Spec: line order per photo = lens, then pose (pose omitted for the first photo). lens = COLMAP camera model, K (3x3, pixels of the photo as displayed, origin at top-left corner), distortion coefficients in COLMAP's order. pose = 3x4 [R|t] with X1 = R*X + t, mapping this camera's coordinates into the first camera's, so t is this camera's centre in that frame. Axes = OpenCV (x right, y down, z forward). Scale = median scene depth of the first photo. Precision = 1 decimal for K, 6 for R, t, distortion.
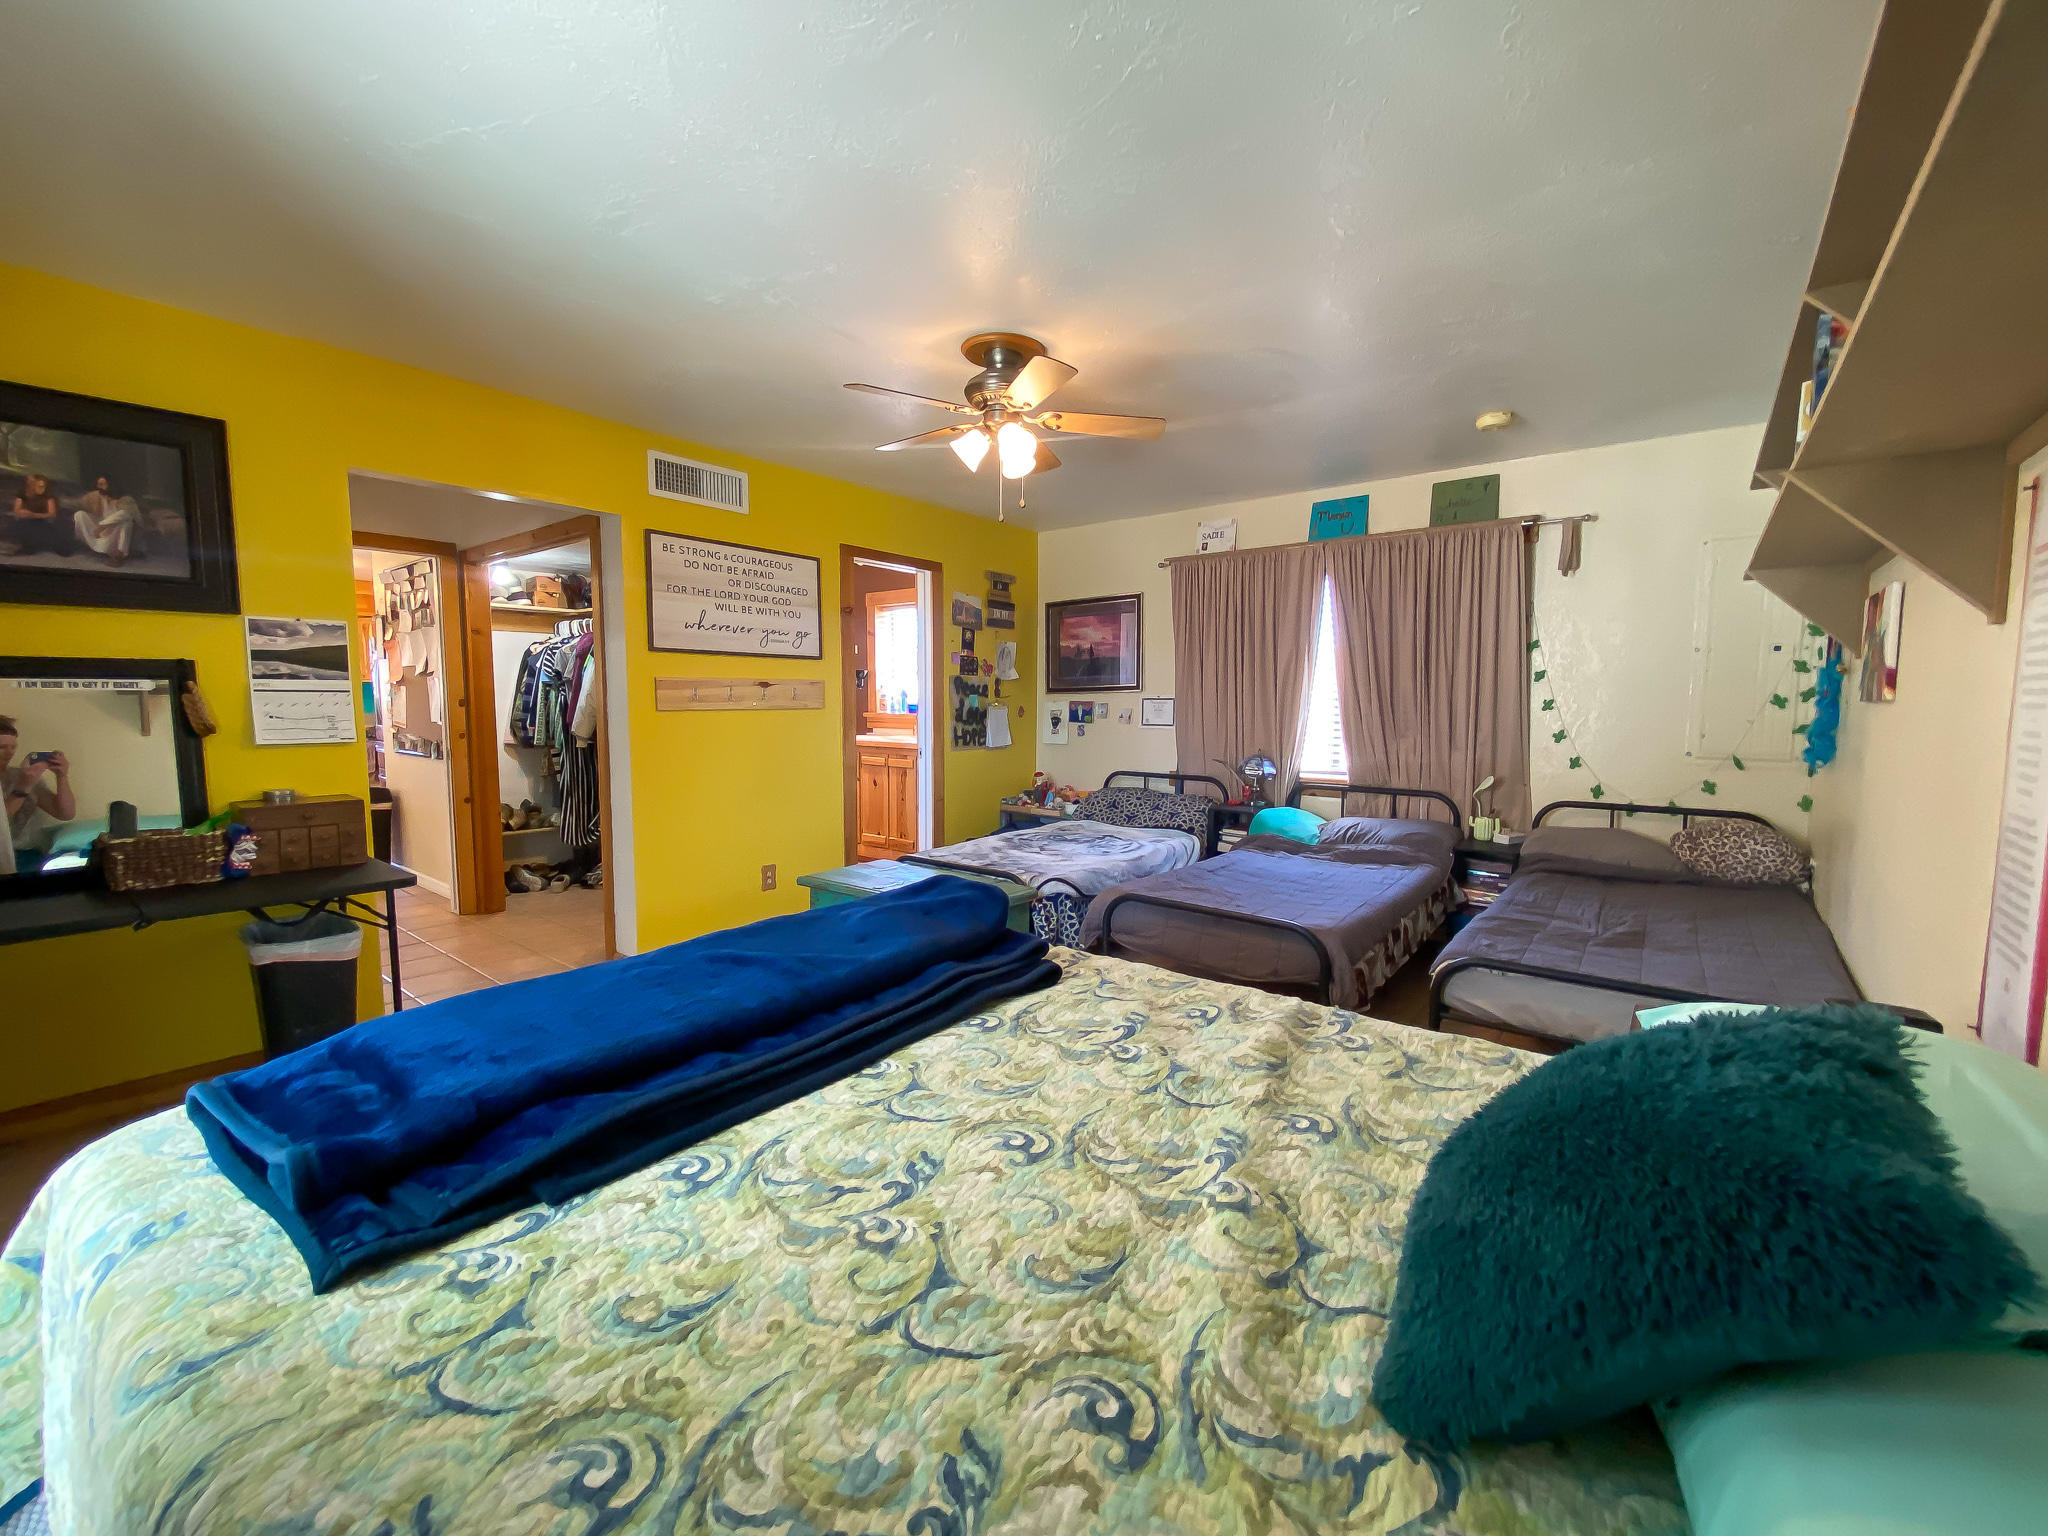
lens RADIAL K [[844.4, 0, 1025.8], [0, 844.4, 758.9], [0, 0, 1]] dist [0.009401, -0.004641]
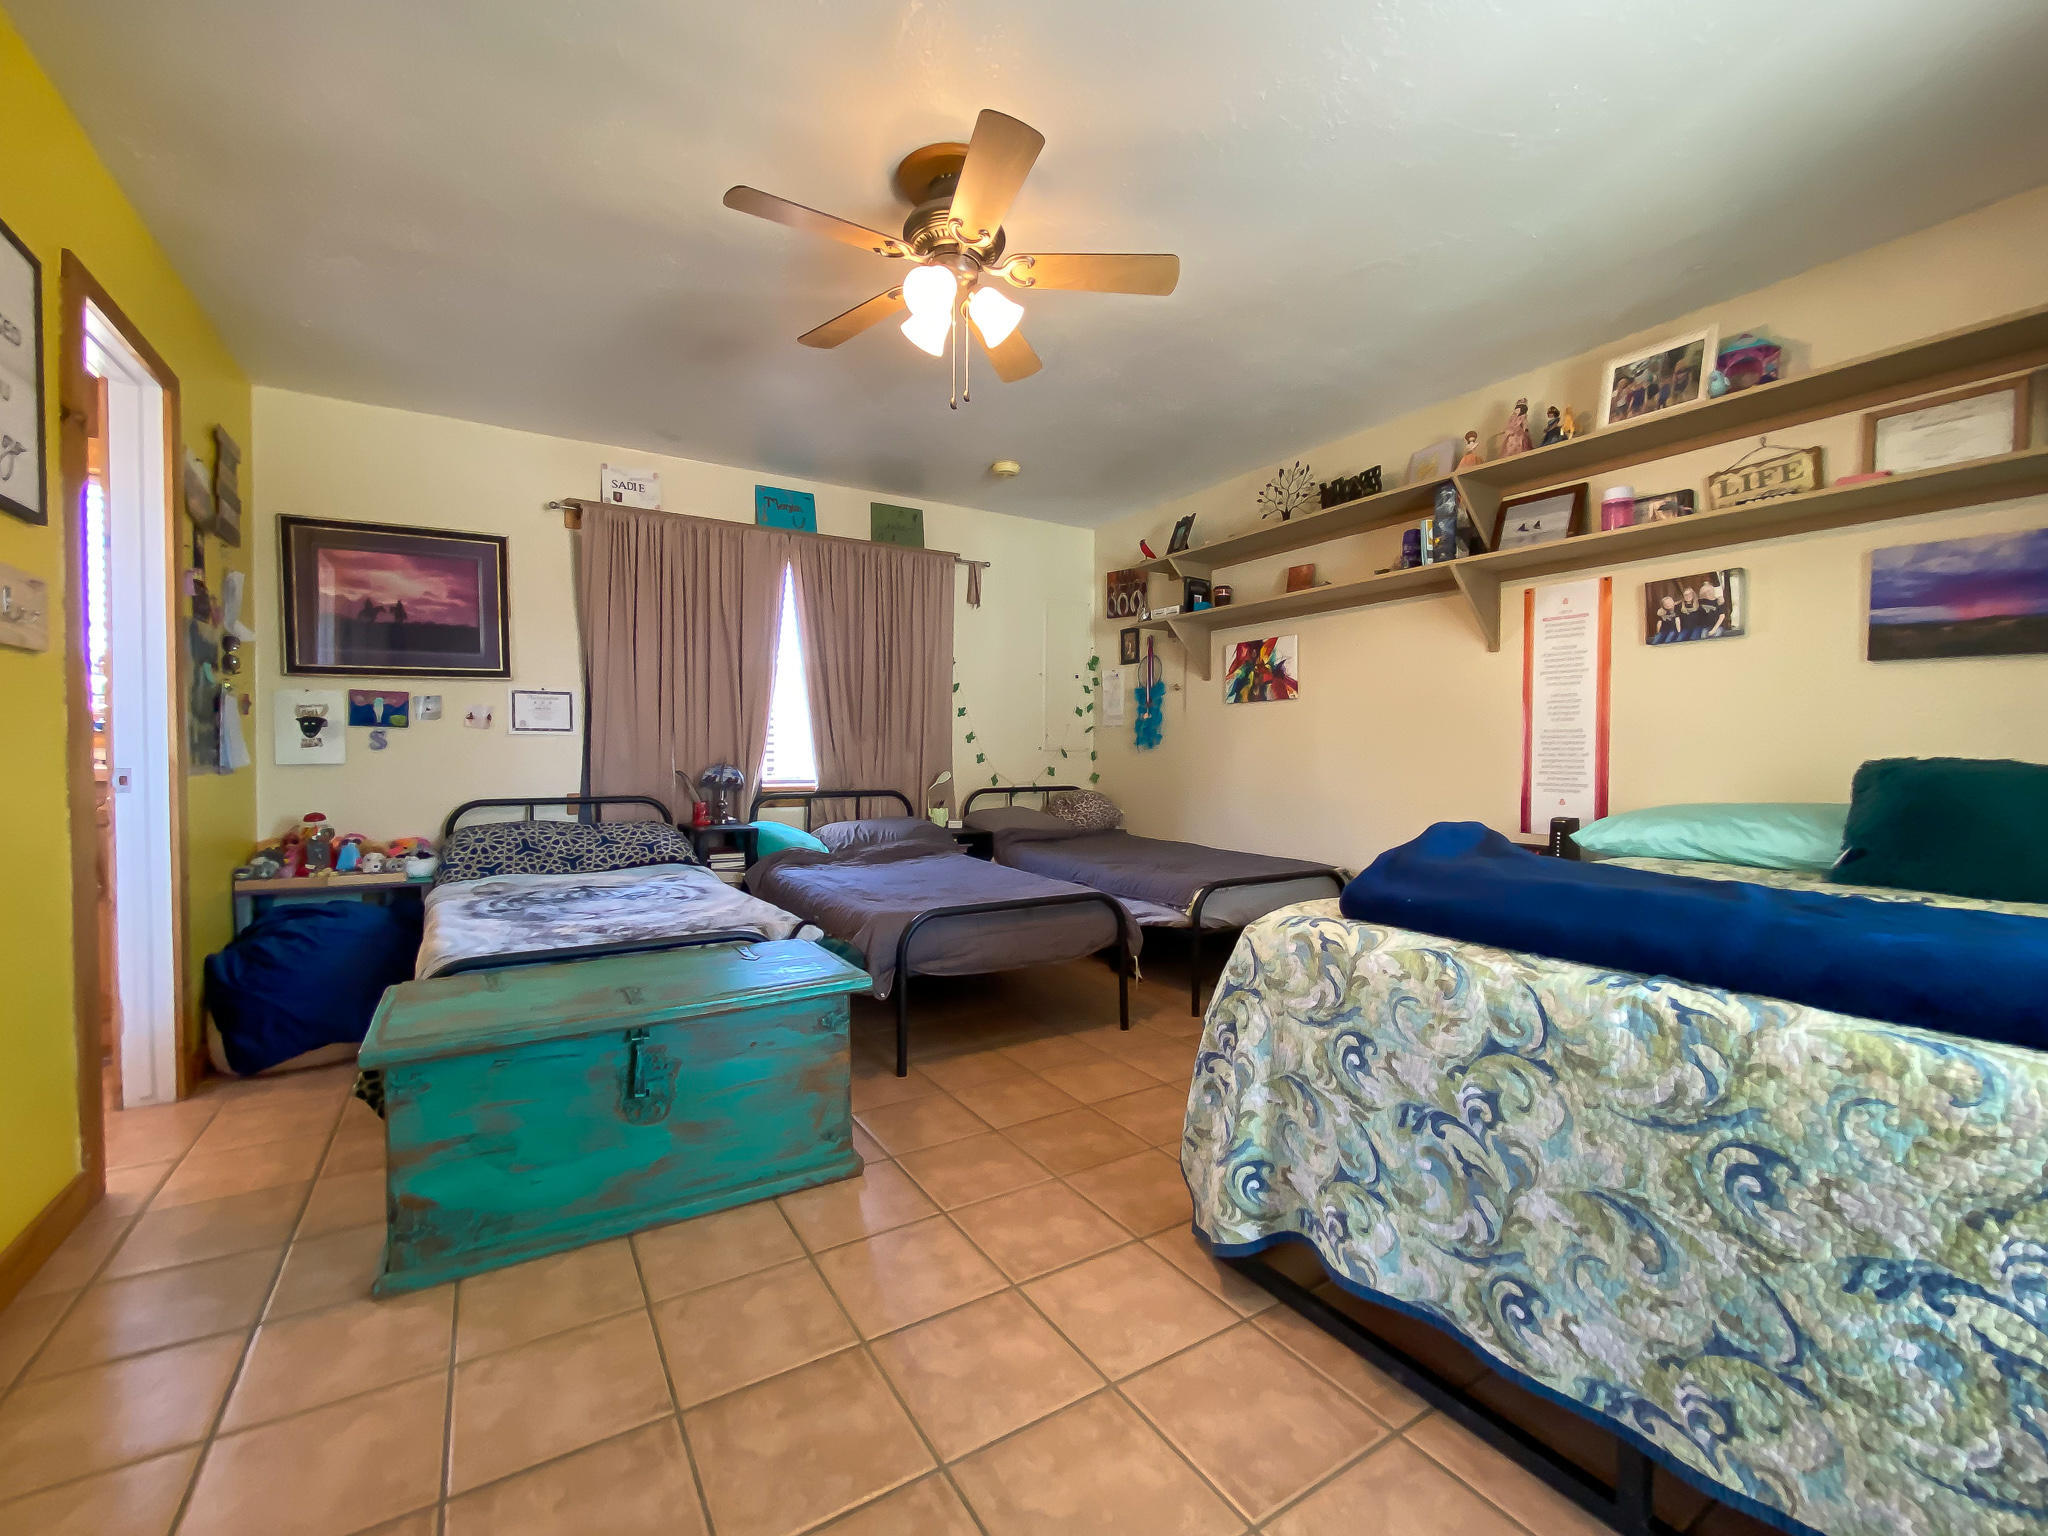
lens RADIAL K [[844.4, 0, 1024.6], [0, 844.4, 772.6], [0, 0, 1]] dist [0.009401, -0.004641]
pose [[0.329832, -0.030081, 0.943560, -0.440979], [0.061803, 0.998036, 0.010214, 0.014898], [-0.942015, 0.054946, 0.331043, 0.458631]]
